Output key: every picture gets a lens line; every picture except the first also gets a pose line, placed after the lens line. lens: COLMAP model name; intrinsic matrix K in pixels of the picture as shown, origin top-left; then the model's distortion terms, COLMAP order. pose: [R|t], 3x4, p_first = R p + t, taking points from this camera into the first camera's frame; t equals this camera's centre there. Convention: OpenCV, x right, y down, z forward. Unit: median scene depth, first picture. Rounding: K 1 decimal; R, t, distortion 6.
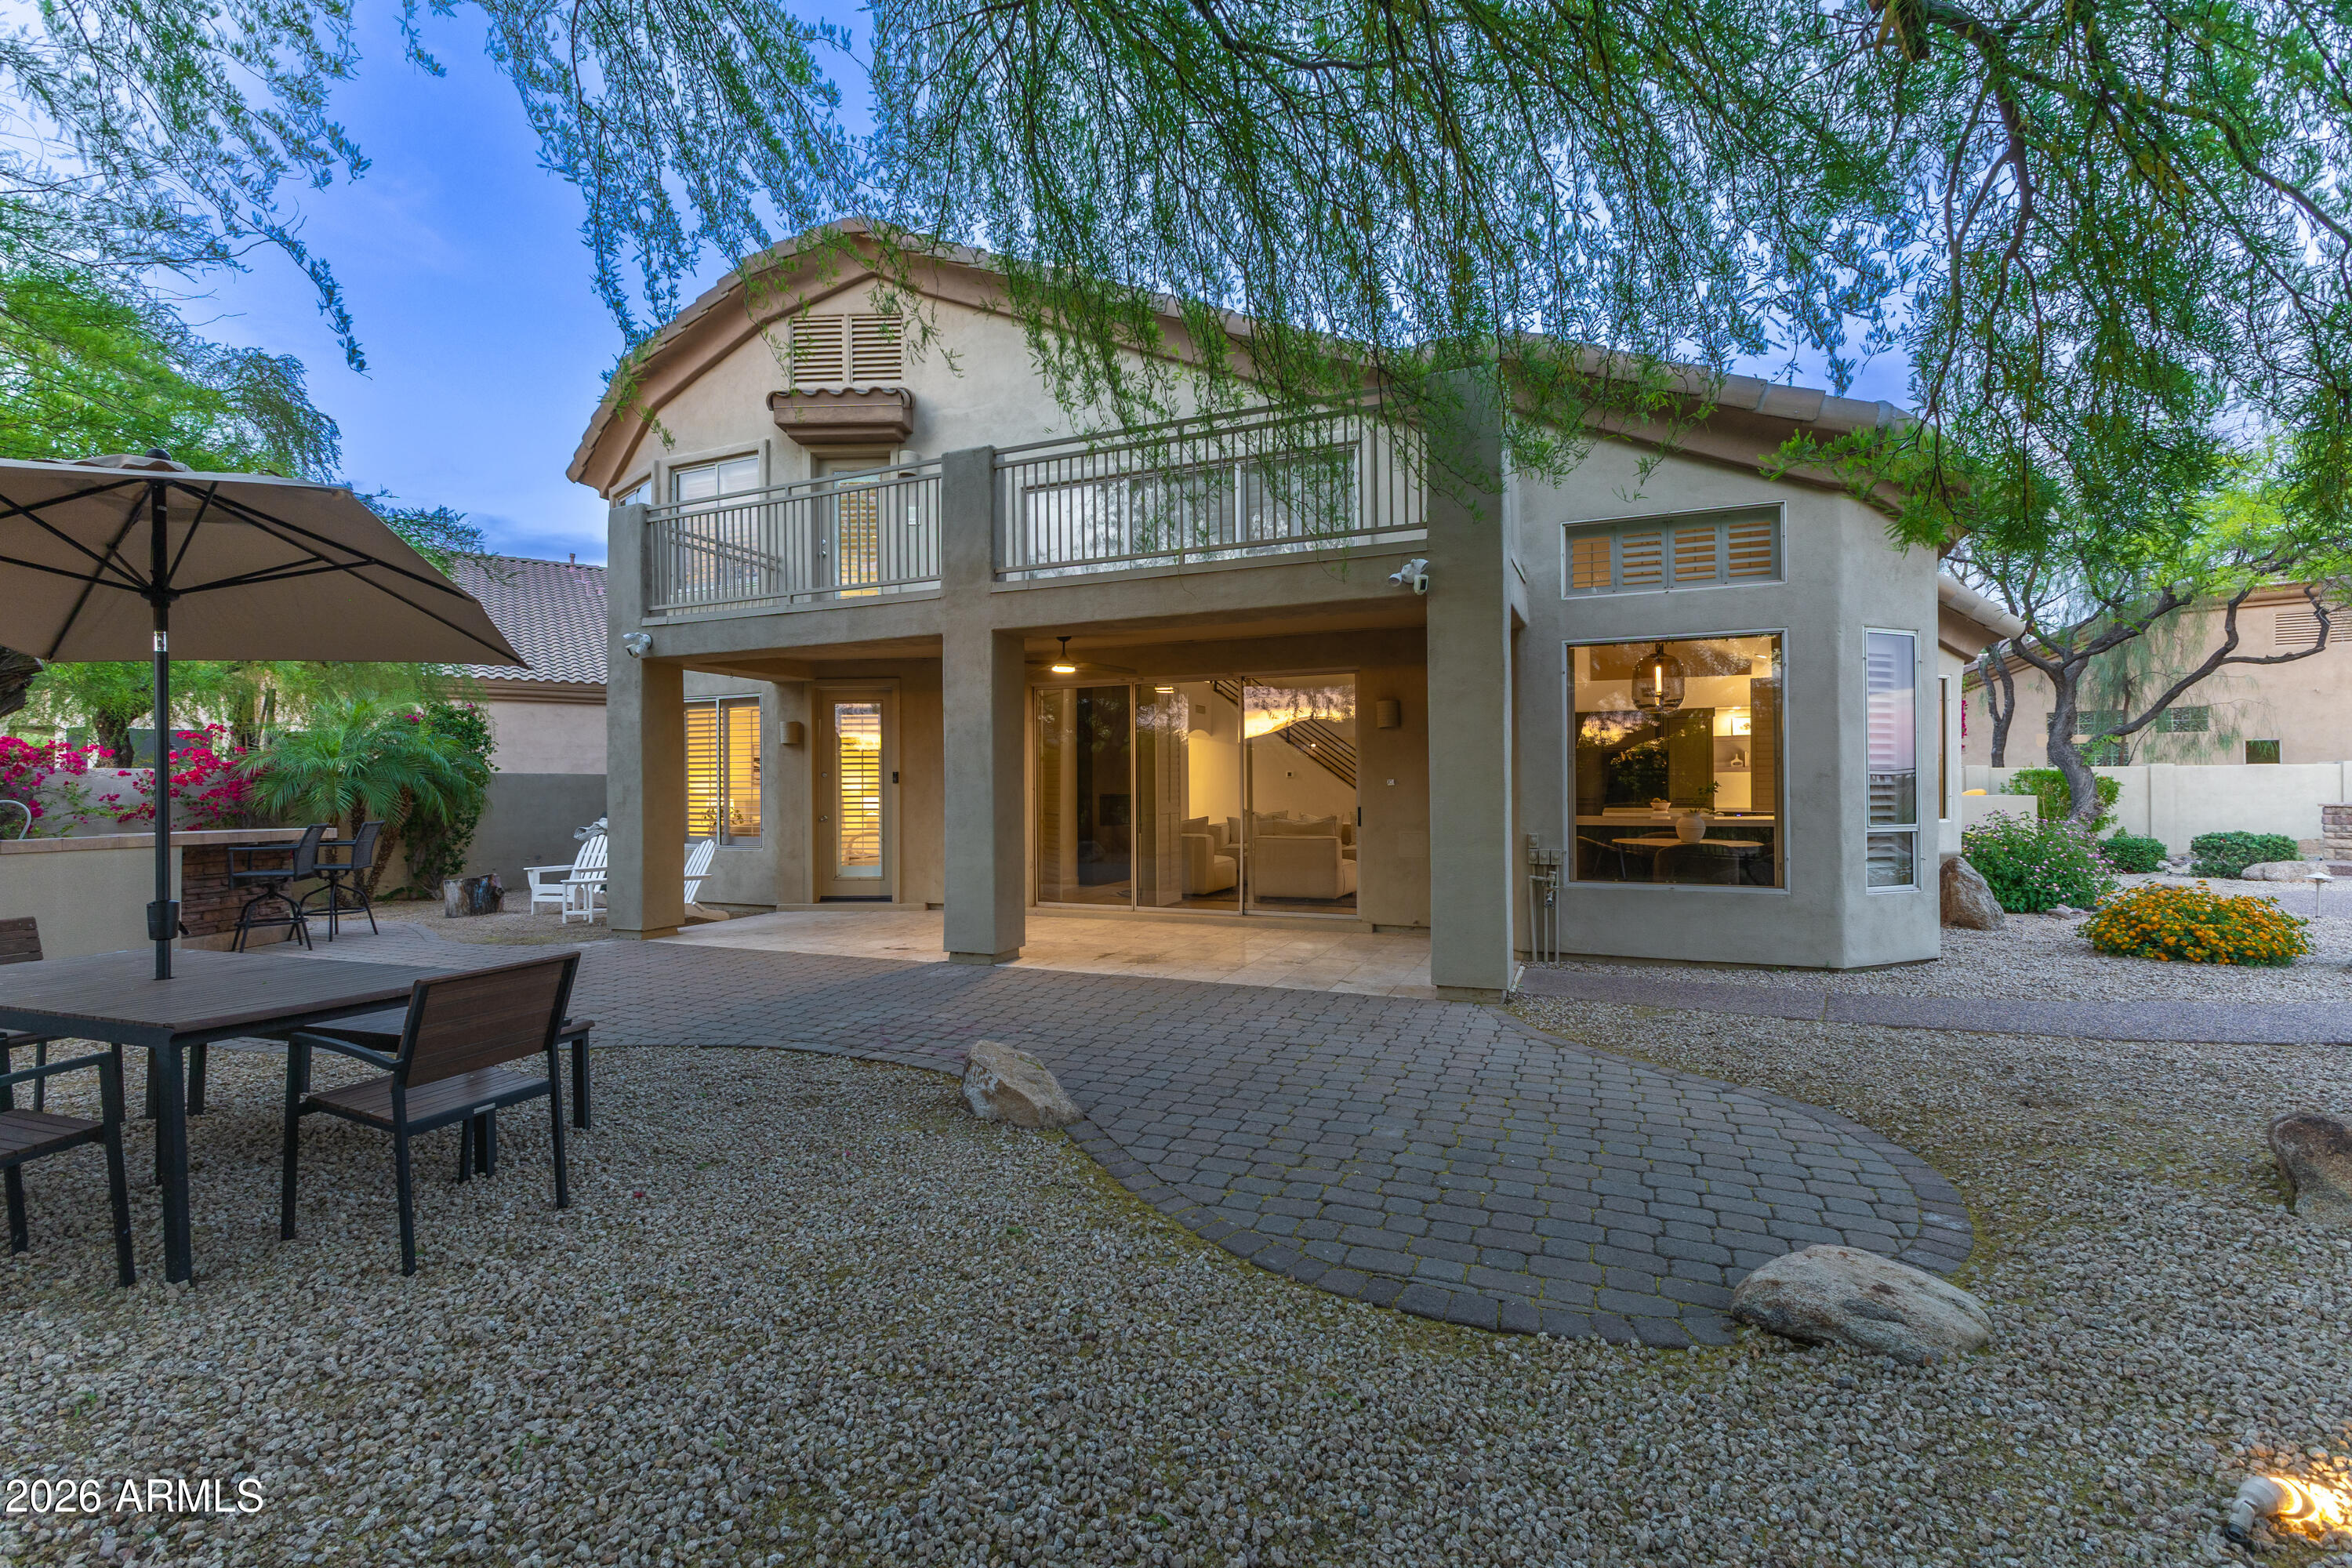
lens RADIAL K [[1015.5, 0, 1177.4], [0, 1015.5, 793.2], [0, 0, 1]] dist [0.000242, 0.000003]
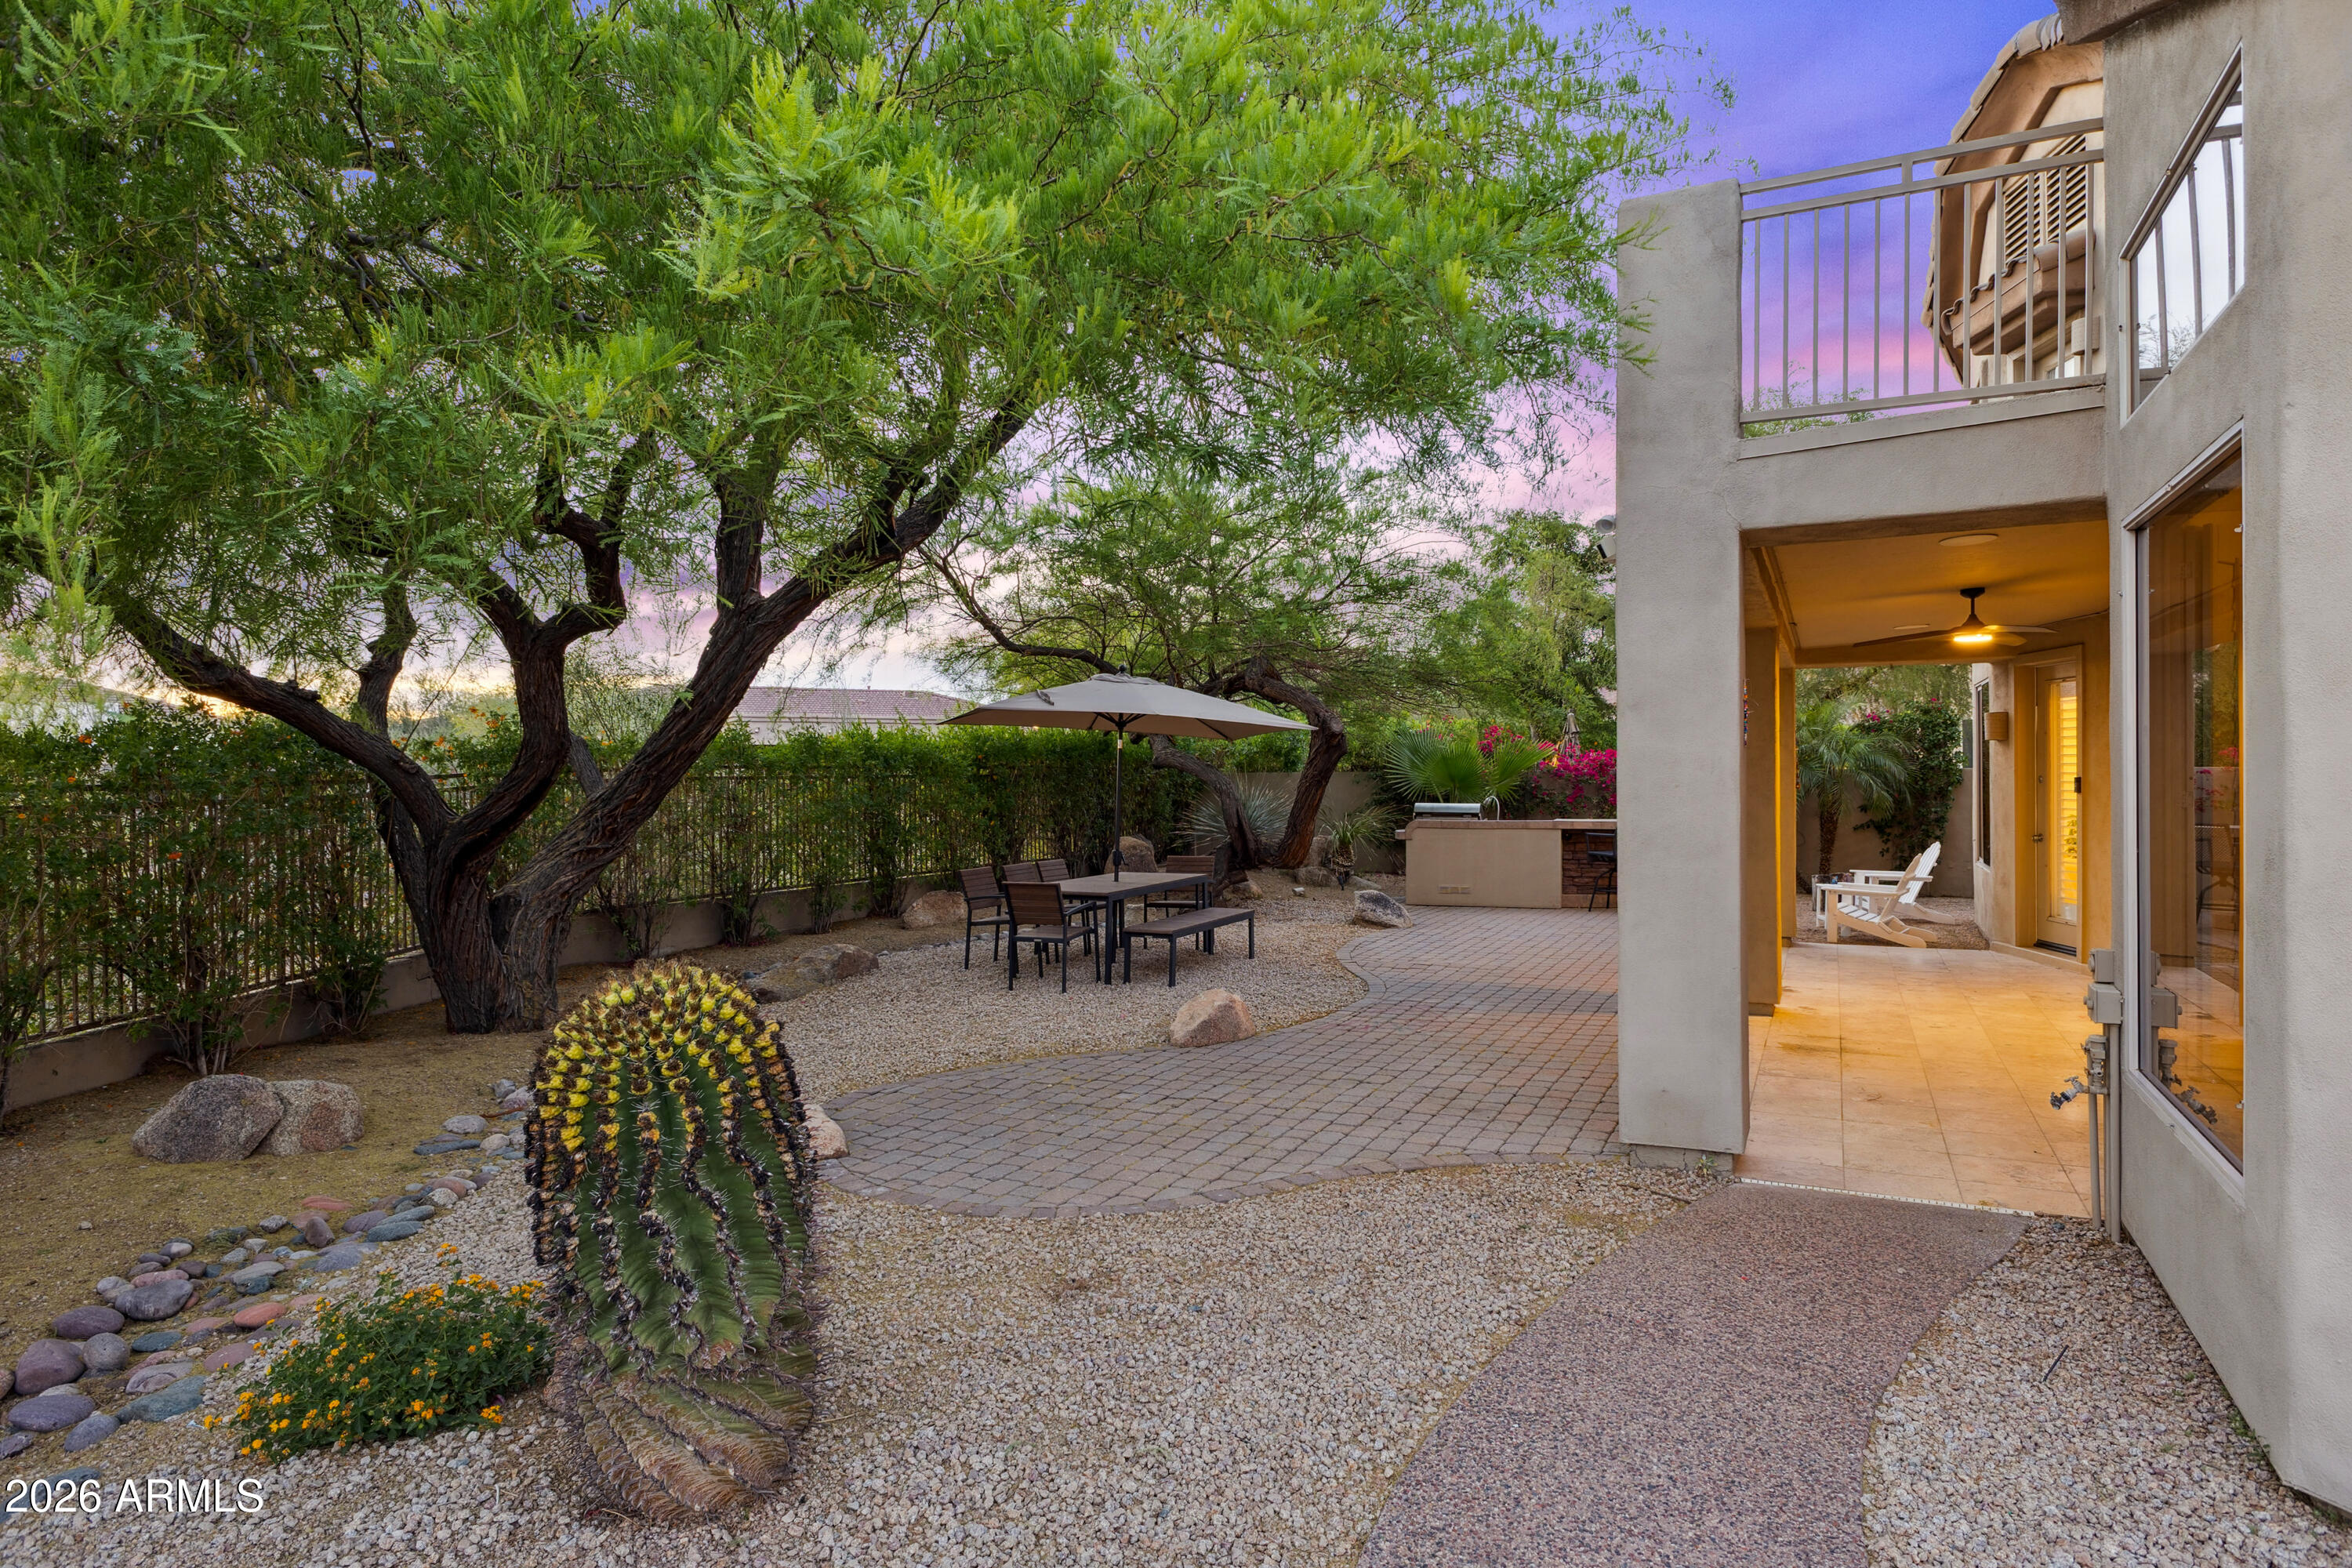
lens RADIAL K [[1322.9, 0, 1176.9], [0, 1322.9, 780.7], [0, 0, 1]] dist [-0.000828, -0.000048]
pose [[-0.071600, 0.009243, -0.997391, 1.865630], [0.007713, 0.999932, 0.008712, -0.086309], [0.997404, -0.007069, -0.071666, 1.172548]]
